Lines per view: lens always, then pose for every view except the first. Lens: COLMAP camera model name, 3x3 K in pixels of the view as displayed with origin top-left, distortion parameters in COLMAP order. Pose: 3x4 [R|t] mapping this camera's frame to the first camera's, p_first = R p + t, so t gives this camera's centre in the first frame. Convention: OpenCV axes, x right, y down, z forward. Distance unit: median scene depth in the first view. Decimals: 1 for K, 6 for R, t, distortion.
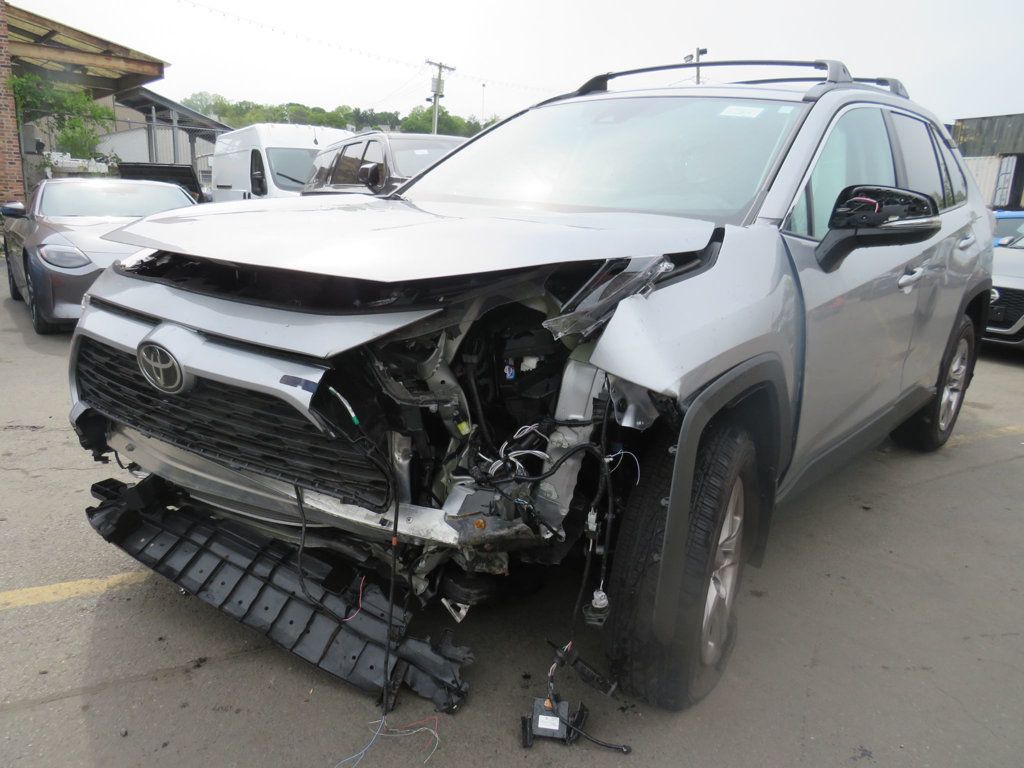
lens RADIAL K [[772.7, 0, 512.0], [0, 772.7, 384.0], [0, 0, 1]] dist [-0.061420, 0.052640]
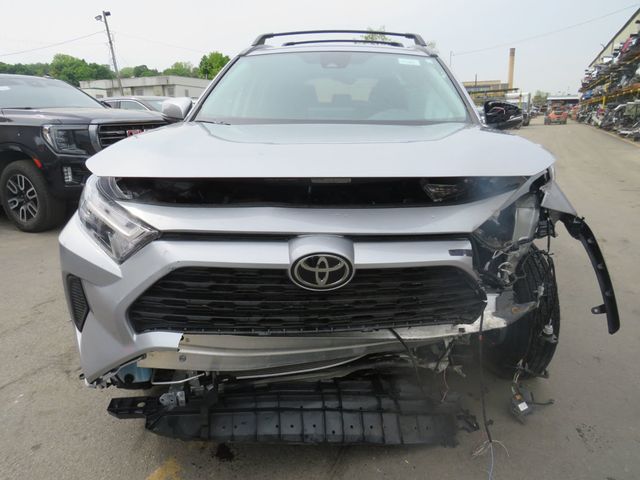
lens RADIAL K [[474.0, 0, 320.0], [0, 474.0, 240.0], [0, 0, 1]] dist [-0.042029, -0.002437]
pose [[0.769783, -0.214144, 0.601312, -0.817339], [0.191737, 0.976114, 0.102165, -0.134756], [-0.608827, 0.036649, 0.792456, 0.358868]]
